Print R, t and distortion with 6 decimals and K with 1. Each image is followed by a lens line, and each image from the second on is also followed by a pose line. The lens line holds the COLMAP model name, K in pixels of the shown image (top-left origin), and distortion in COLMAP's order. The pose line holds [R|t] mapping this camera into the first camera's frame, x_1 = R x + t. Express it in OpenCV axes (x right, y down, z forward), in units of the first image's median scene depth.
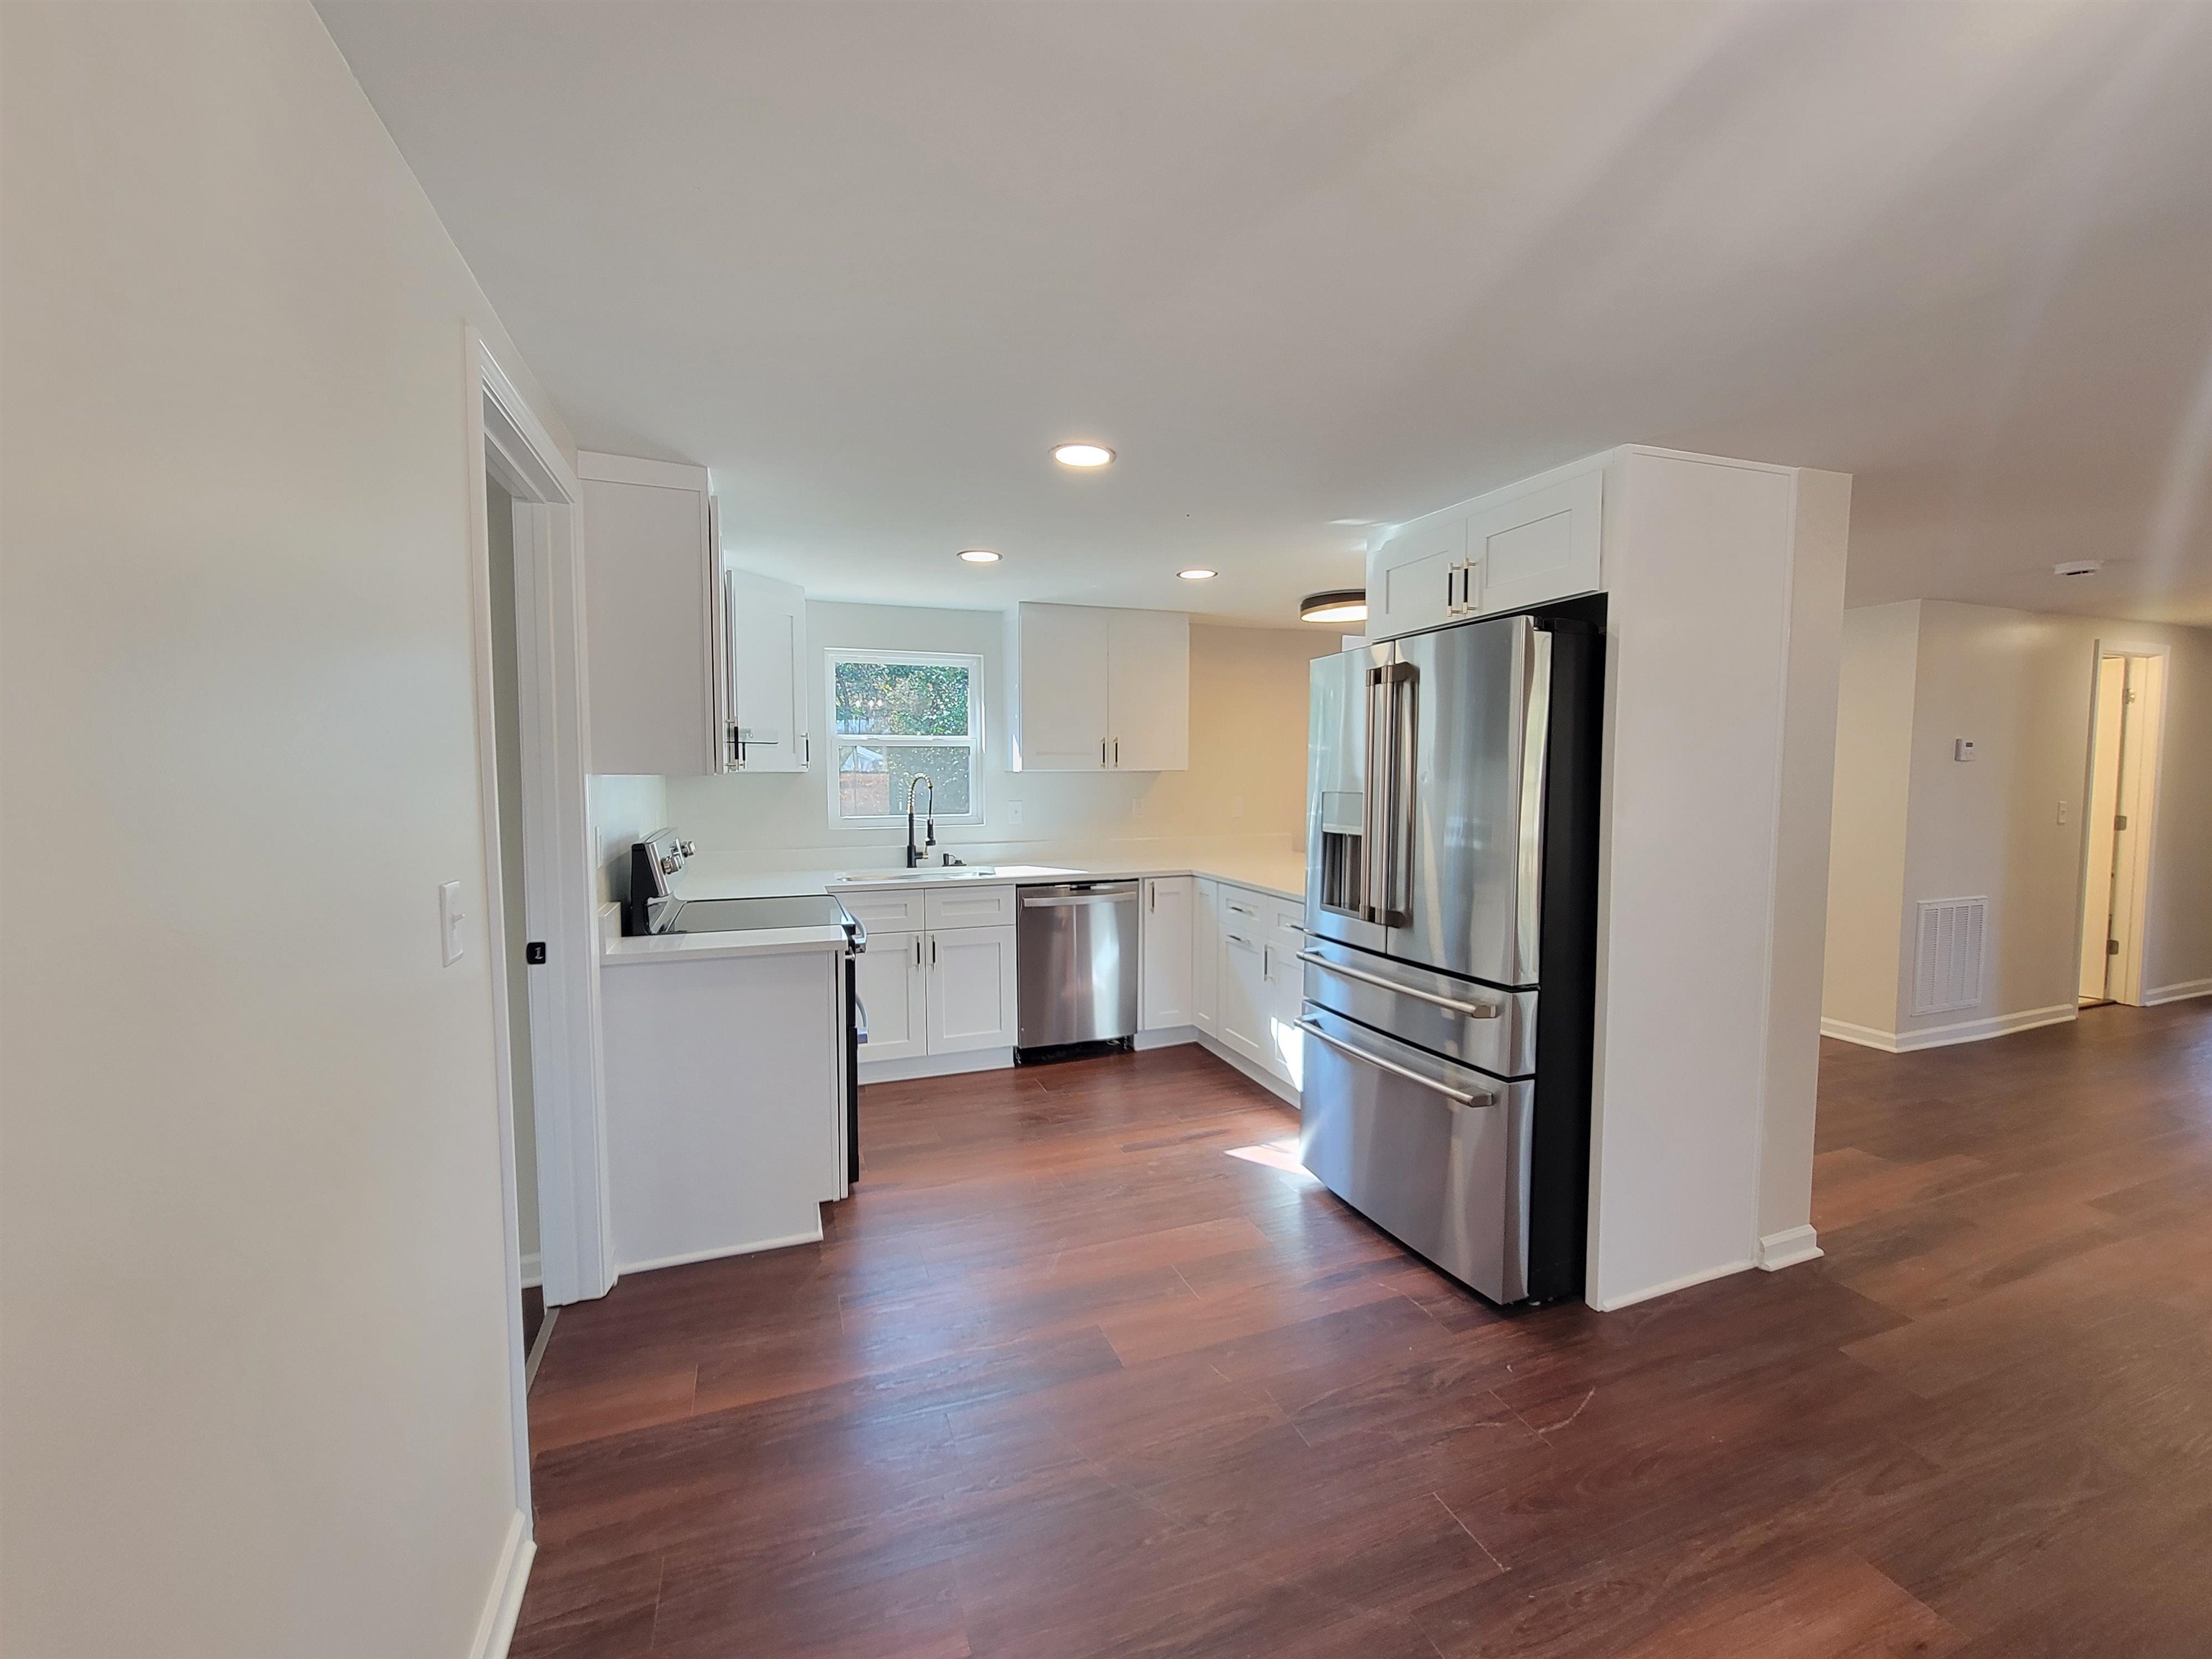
lens RADIAL K [[895.2, 0, 1110.6], [0, 895.2, 835.9], [0, 0, 1]] dist [0.000451, 0.000085]
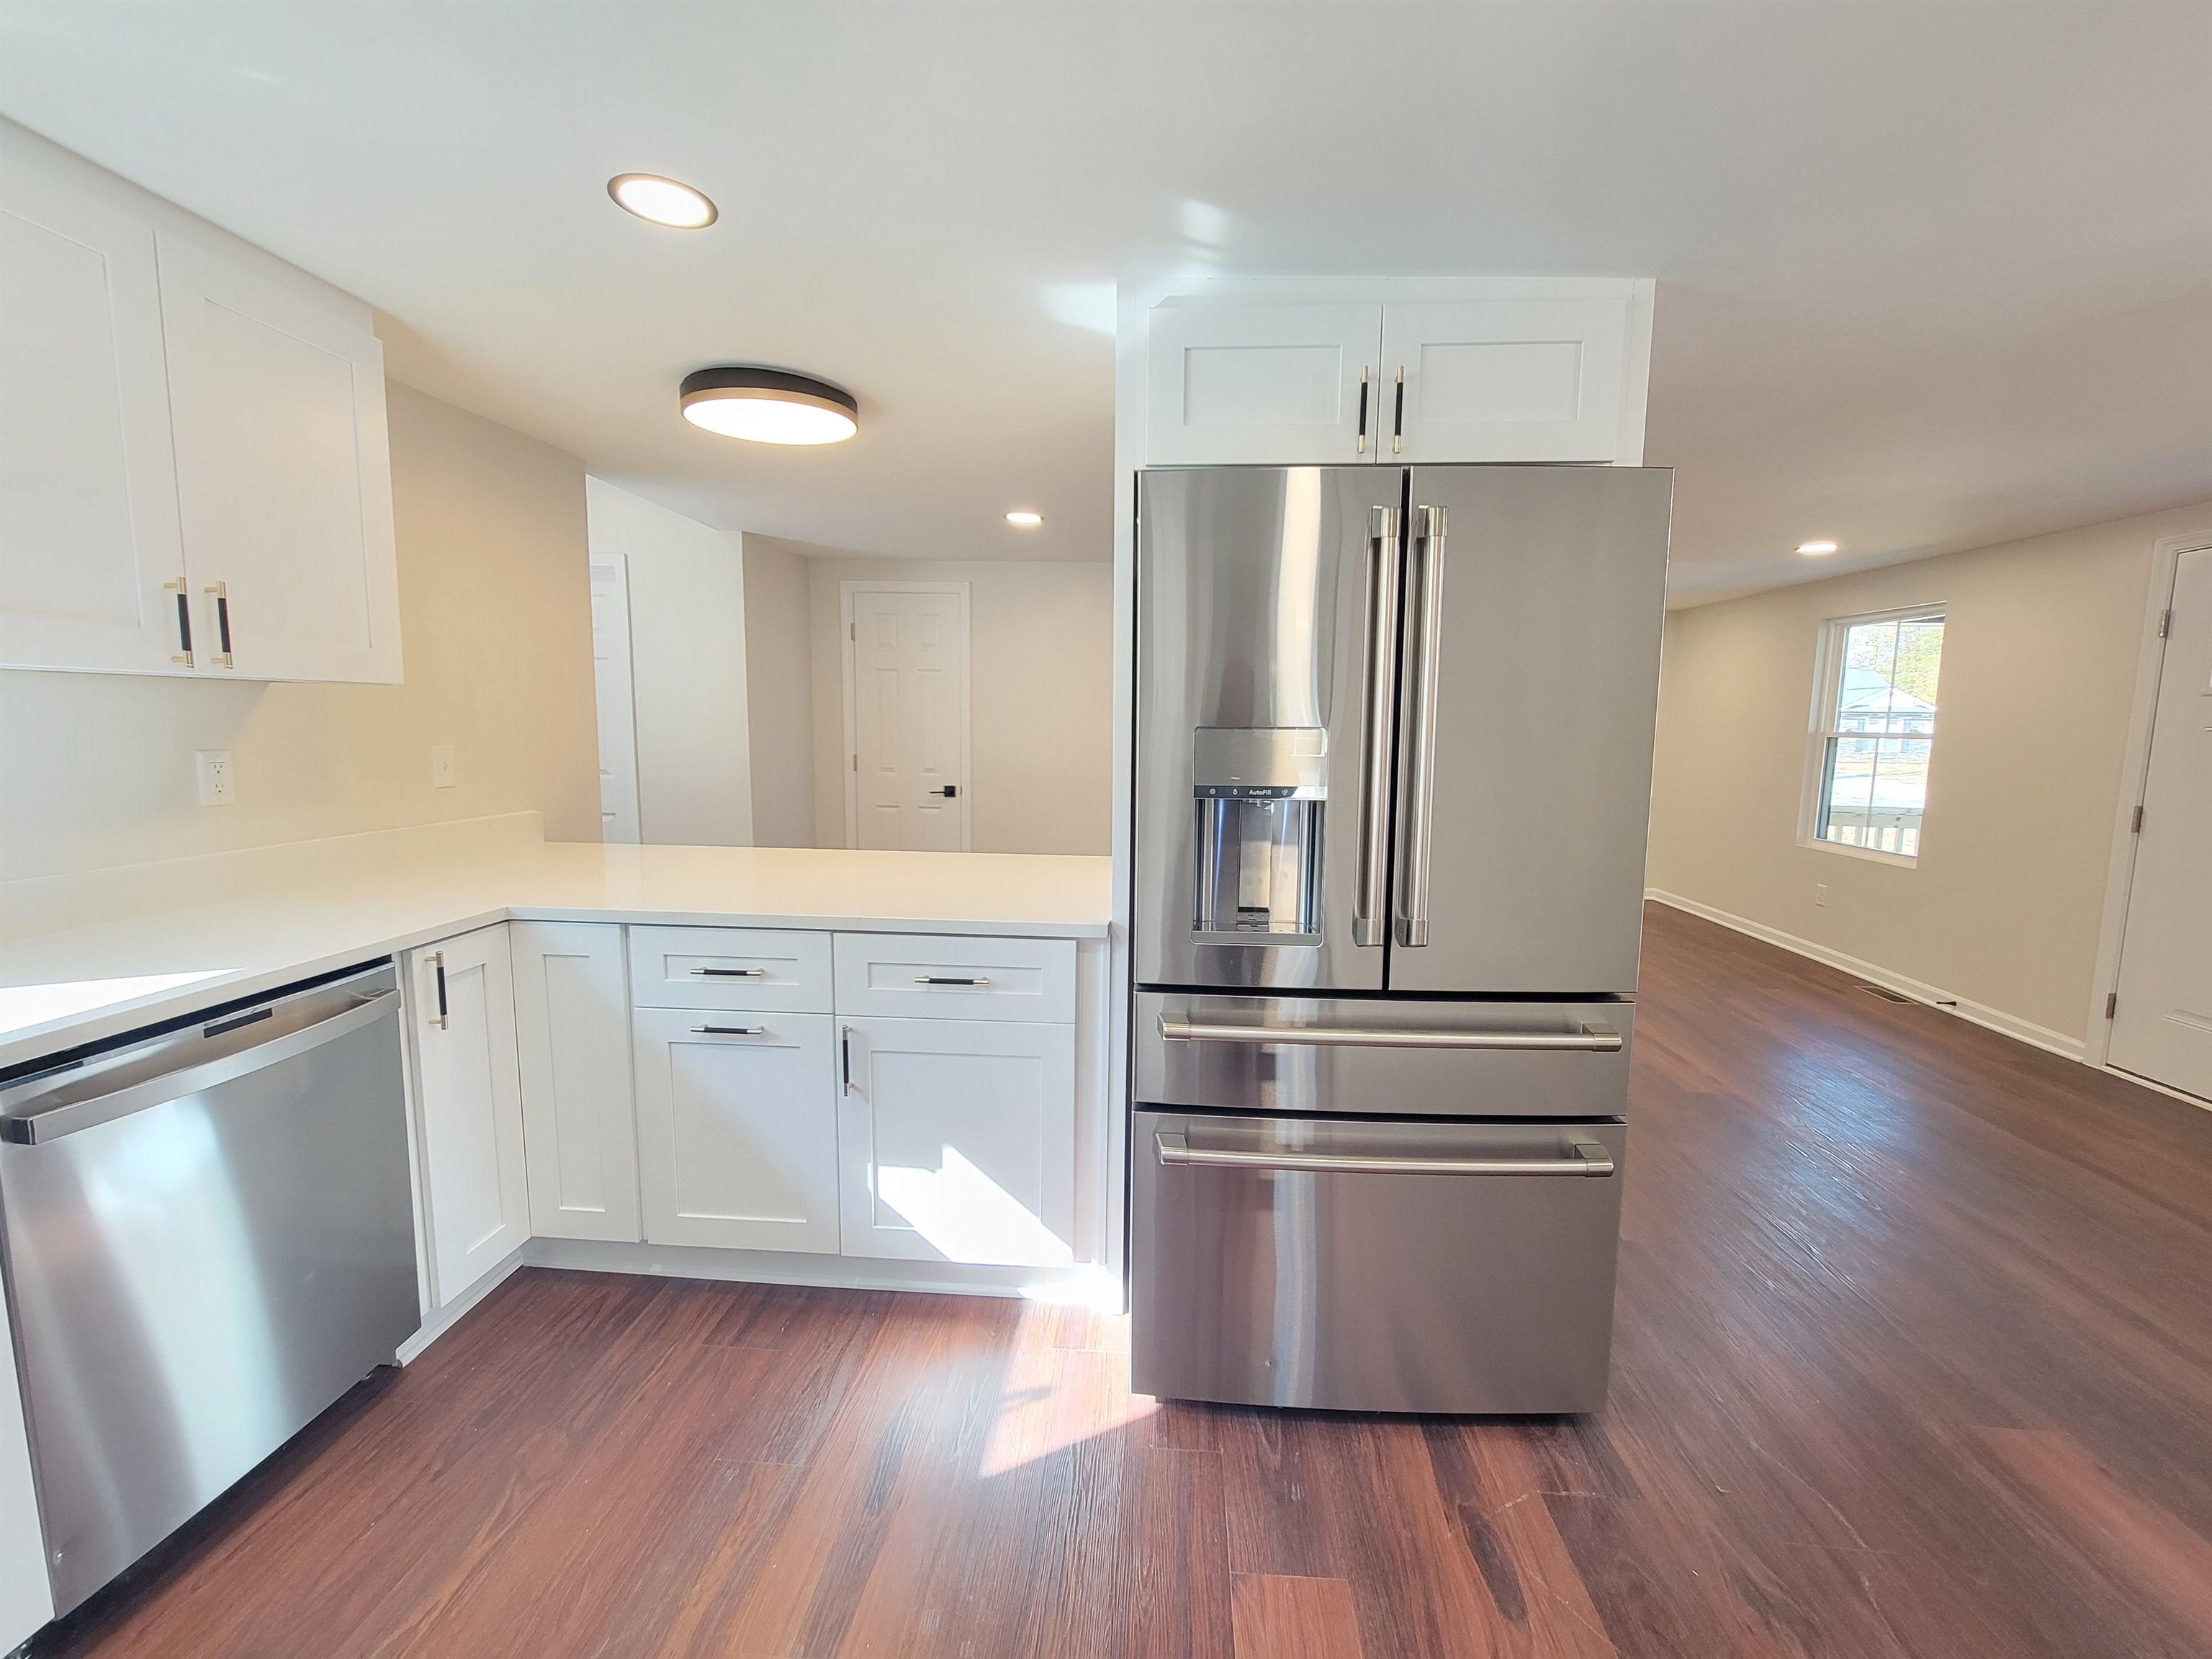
lens RADIAL K [[895.2, 0, 1089.7], [0, 895.2, 840.0], [0, 0, 1]] dist [0.000451, 0.000085]
pose [[0.416245, -0.106516, 0.902992, -0.191002], [0.052533, 0.994273, 0.093068, -0.023080], [-0.907734, 0.008698, 0.419456, 0.555141]]
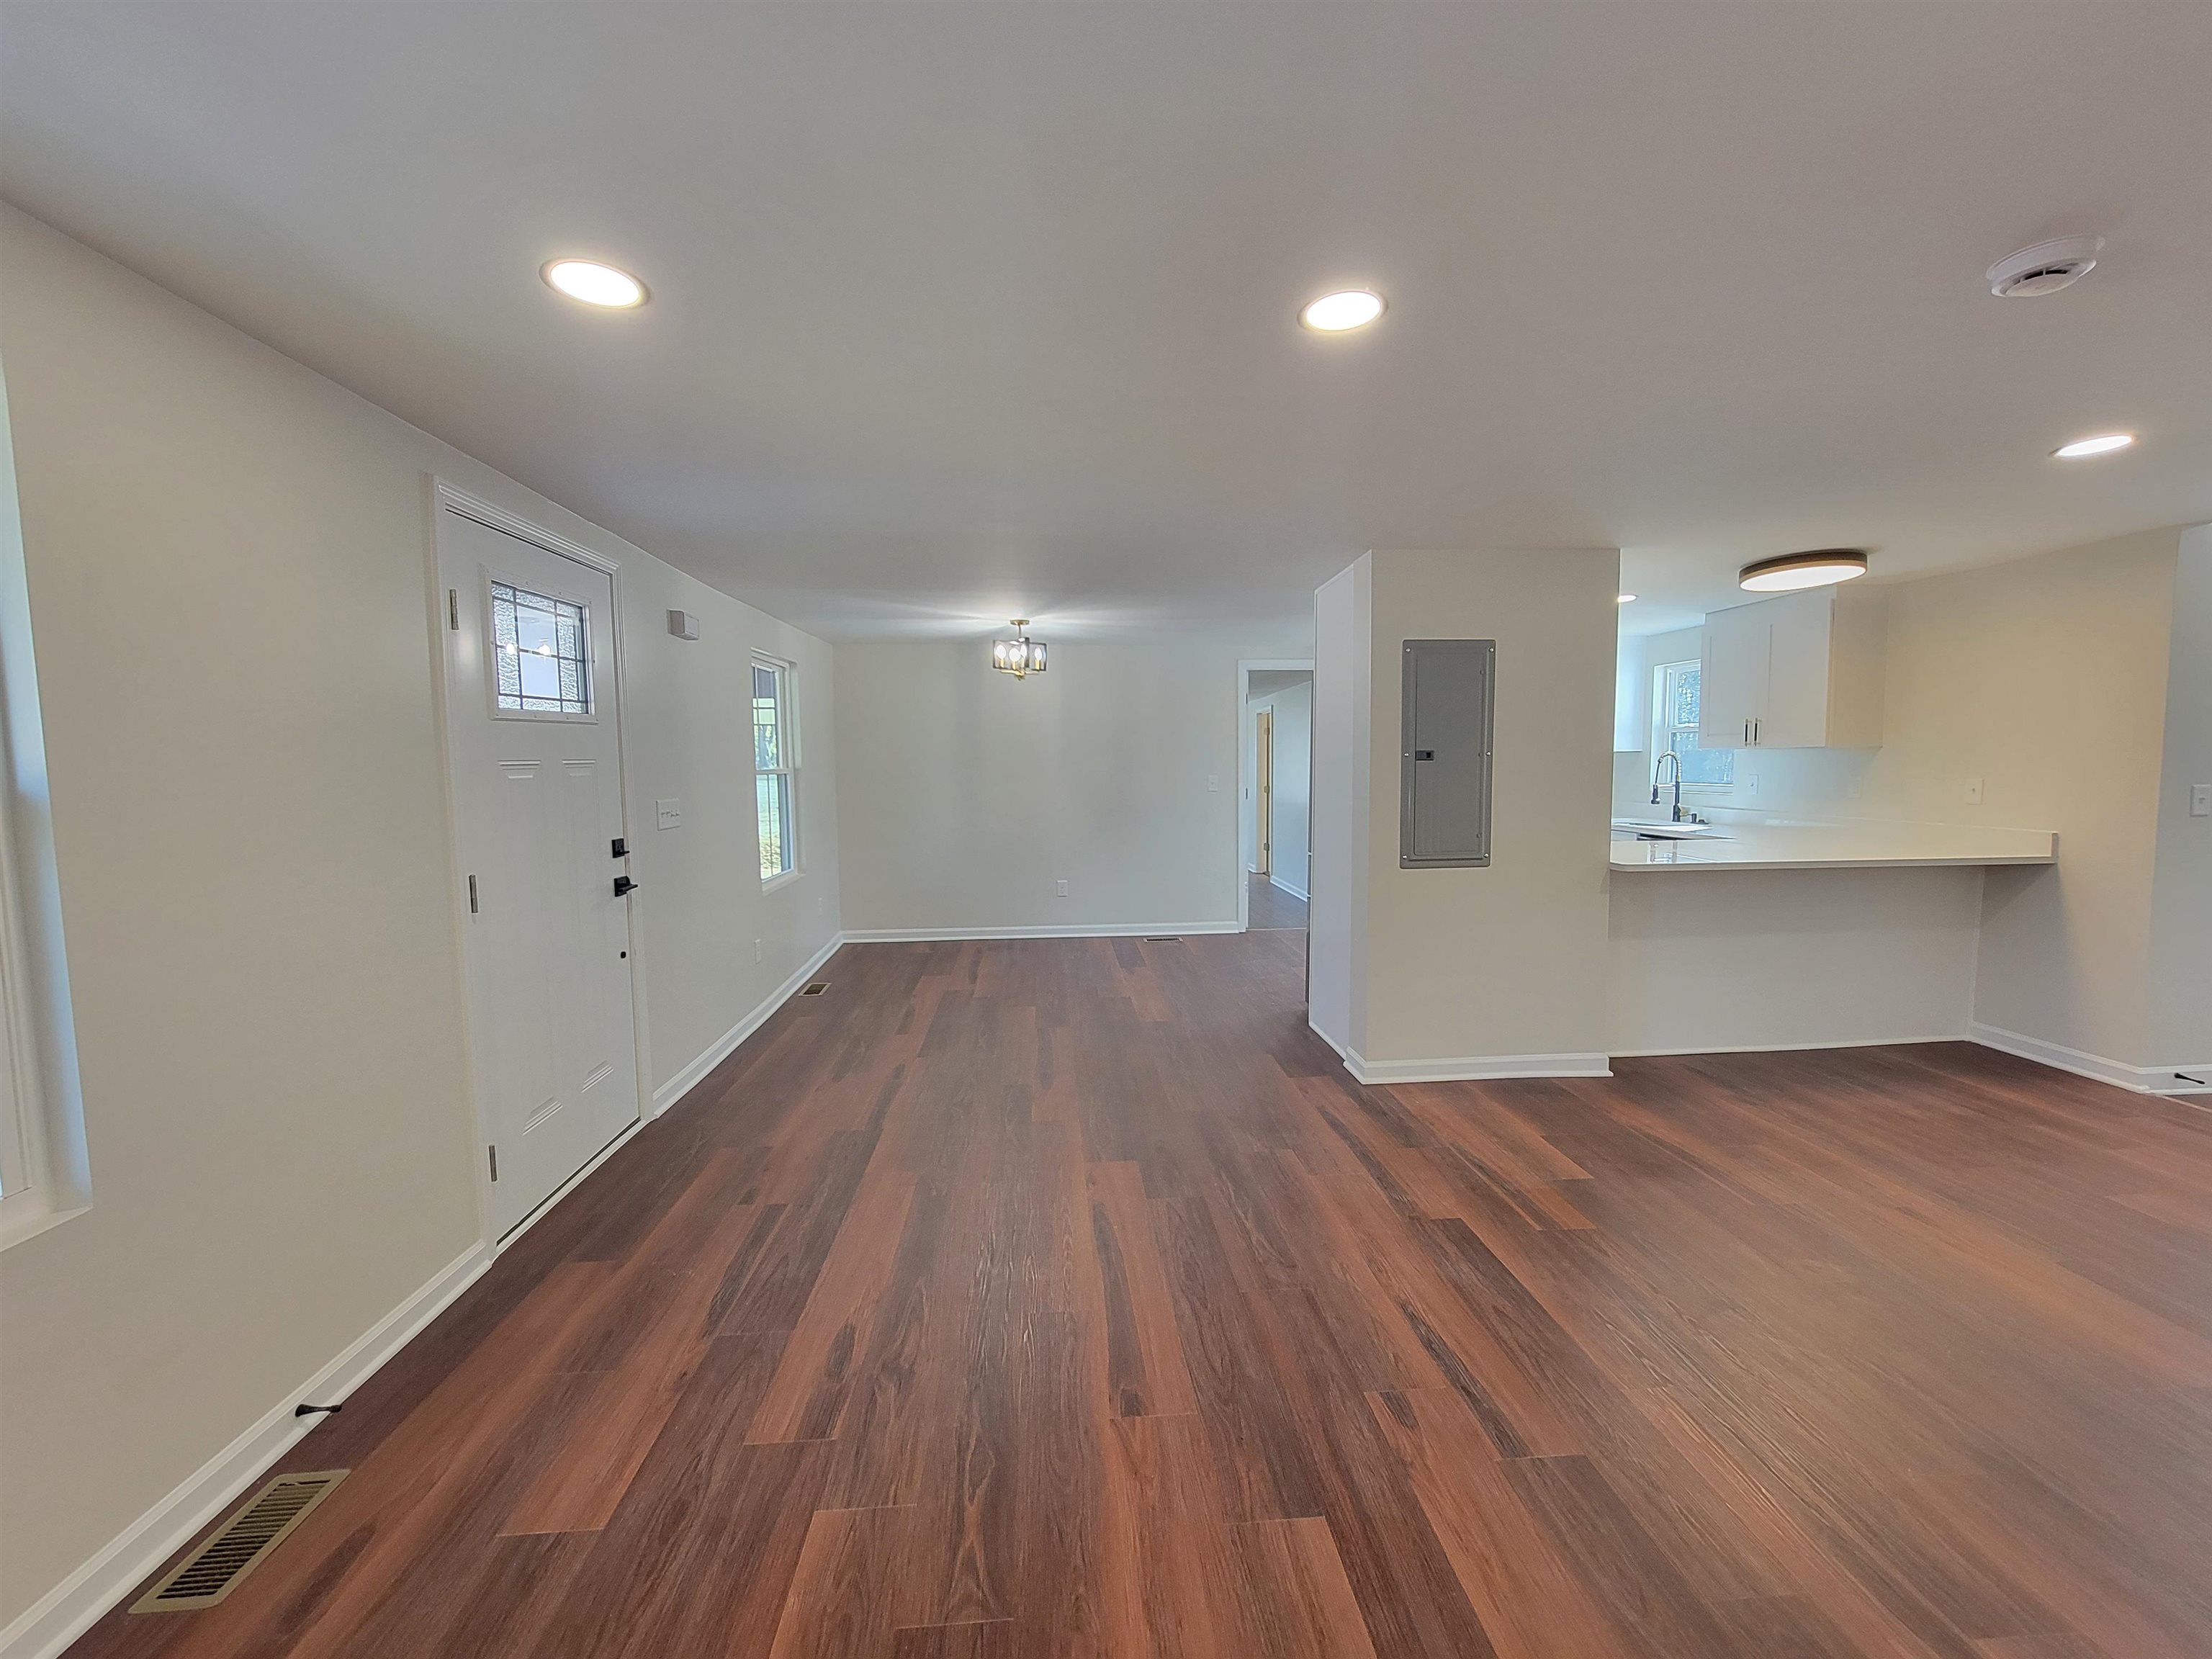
lens RADIAL K [[895.2, 0, 1120.0], [0, 895.2, 823.4], [0, 0, 1]] dist [0.000451, 0.000085]
pose [[-0.273181, 0.072460, -0.959230, 1.335559], [-0.060387, 0.993901, 0.092277, -0.036527], [0.960065, 0.083133, -0.267139, 0.575262]]
